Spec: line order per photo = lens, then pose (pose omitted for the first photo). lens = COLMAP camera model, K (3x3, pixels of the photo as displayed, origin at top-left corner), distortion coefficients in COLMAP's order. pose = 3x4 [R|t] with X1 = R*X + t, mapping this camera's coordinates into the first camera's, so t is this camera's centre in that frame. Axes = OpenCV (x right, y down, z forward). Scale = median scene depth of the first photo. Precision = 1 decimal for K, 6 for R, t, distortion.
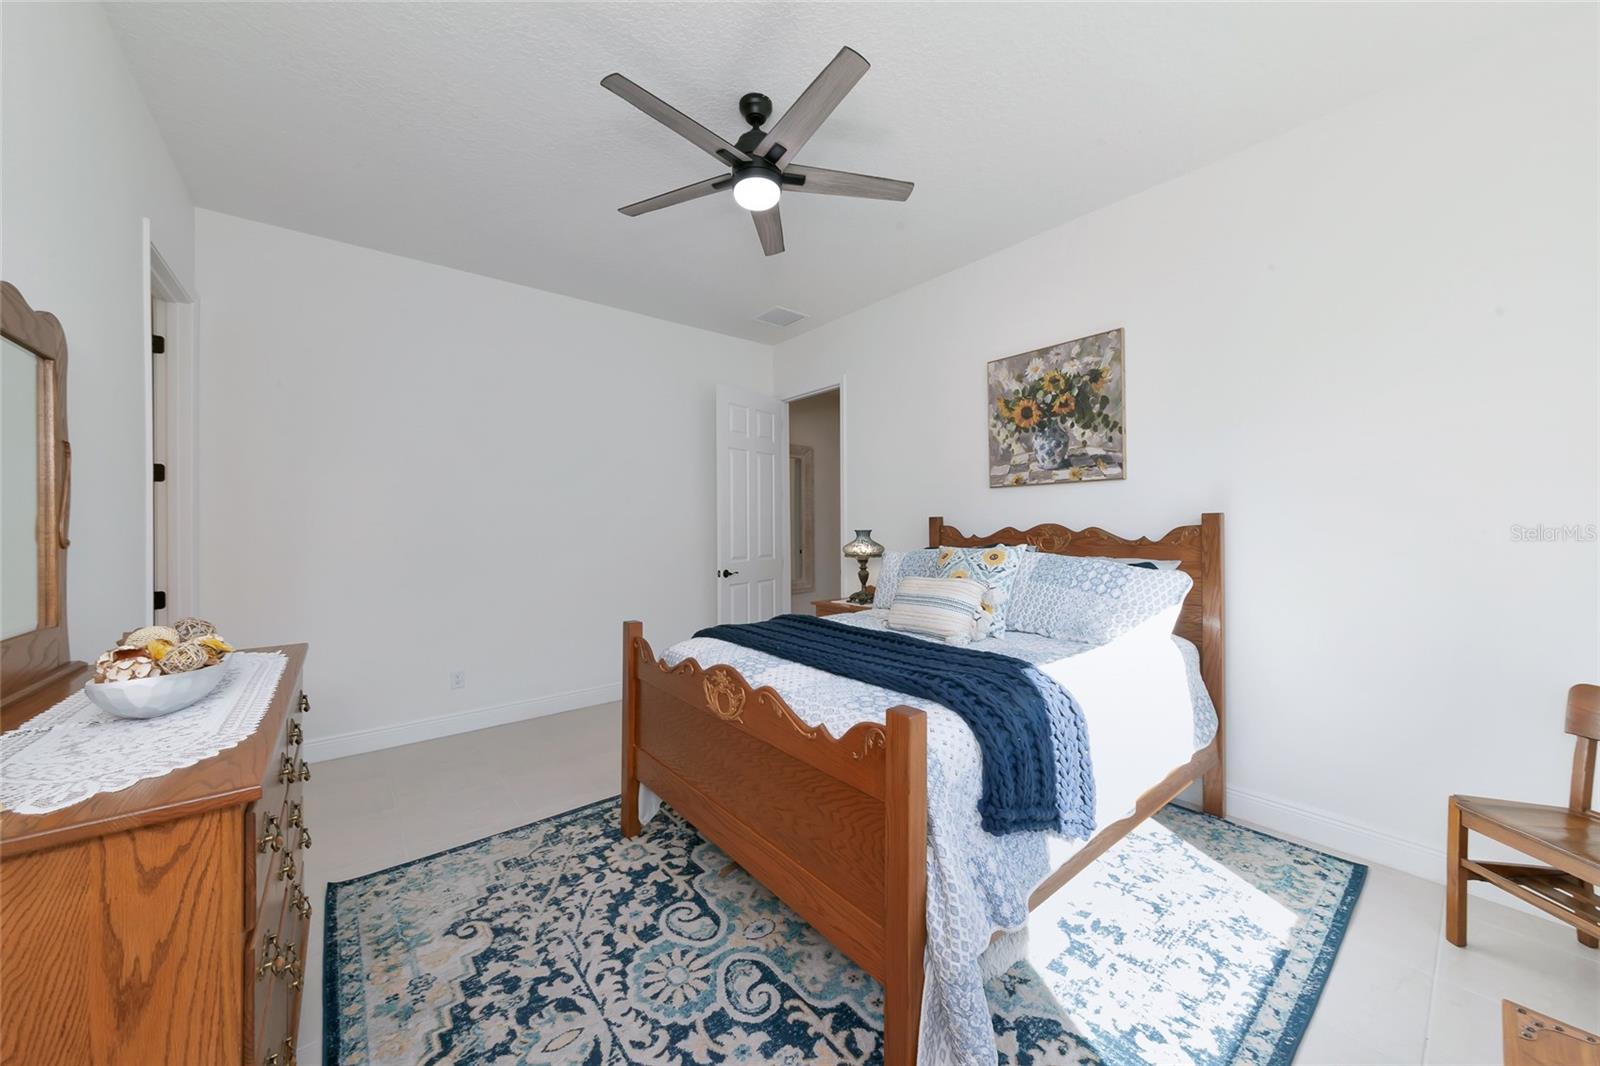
lens RADIAL K [[575.3, 0, 795.4], [0, 575.3, 526.4], [0, 0, 1]] dist [0.009842, -0.000035]
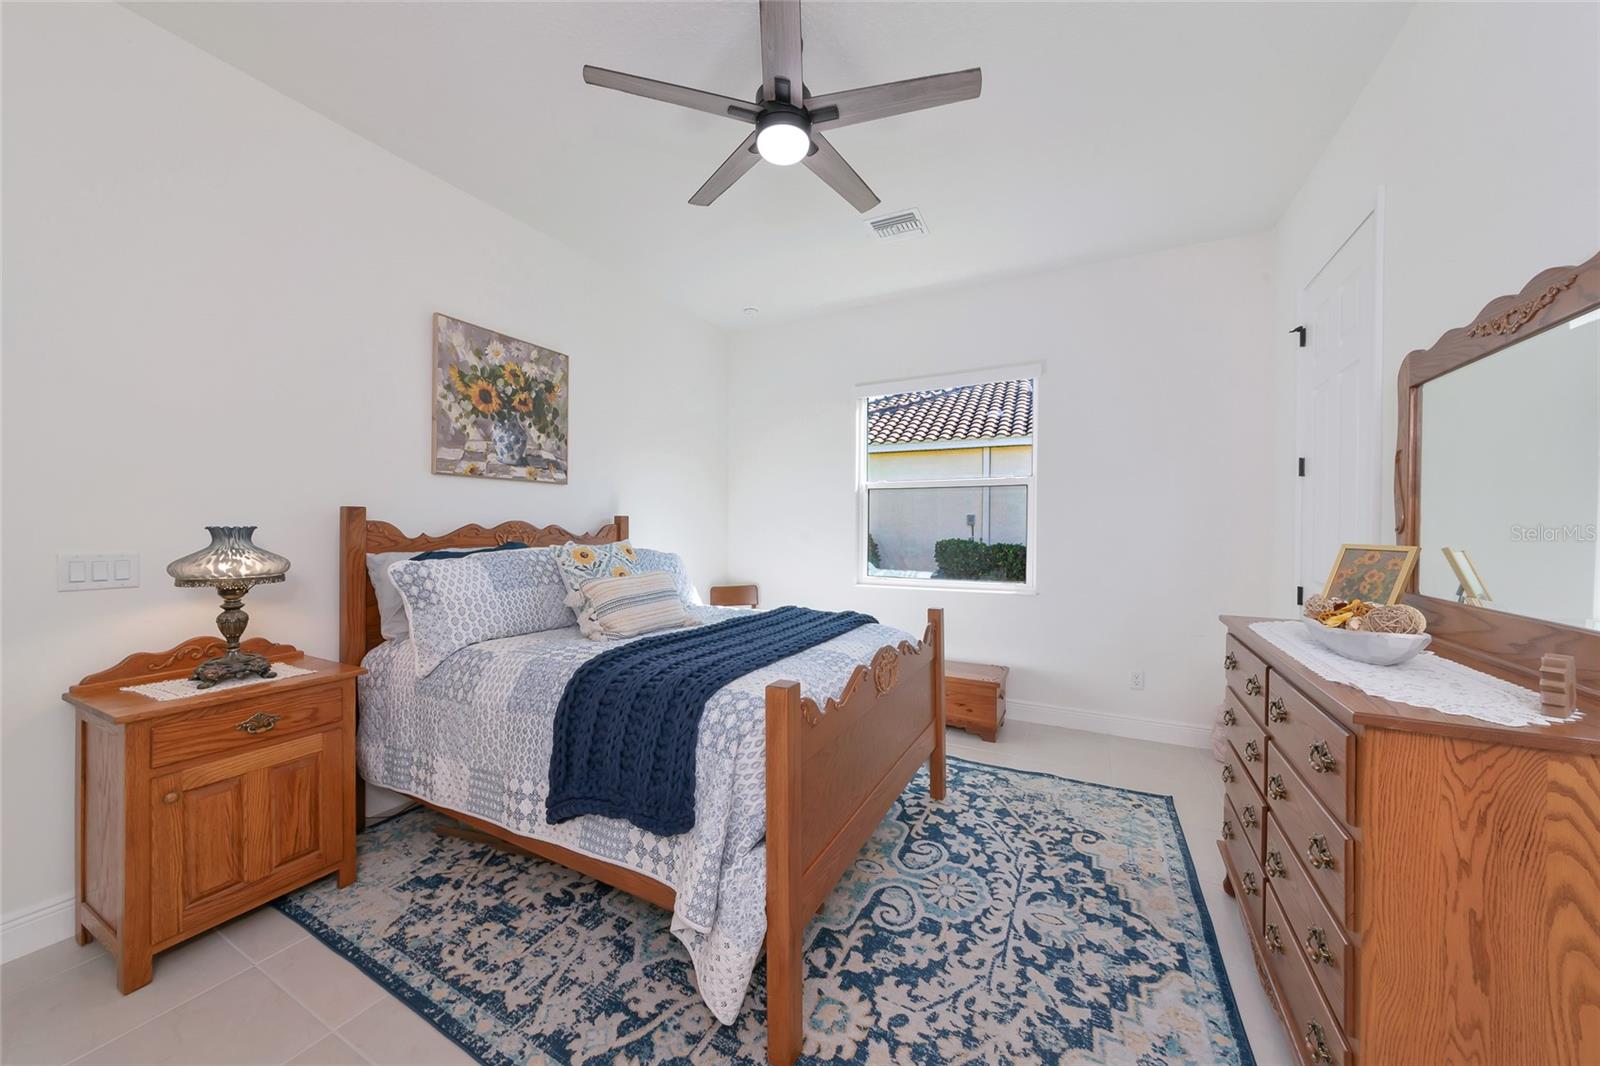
lens RADIAL K [[575.3, 0, 792.9], [0, 575.3, 533.7], [0, 0, 1]] dist [0.009842, -0.000035]
pose [[-0.401844, -0.003710, 0.915700, -0.959821], [0.001142, 0.999989, 0.004552, 0.019671], [-0.915707, 0.002875, -0.401836, 1.451390]]
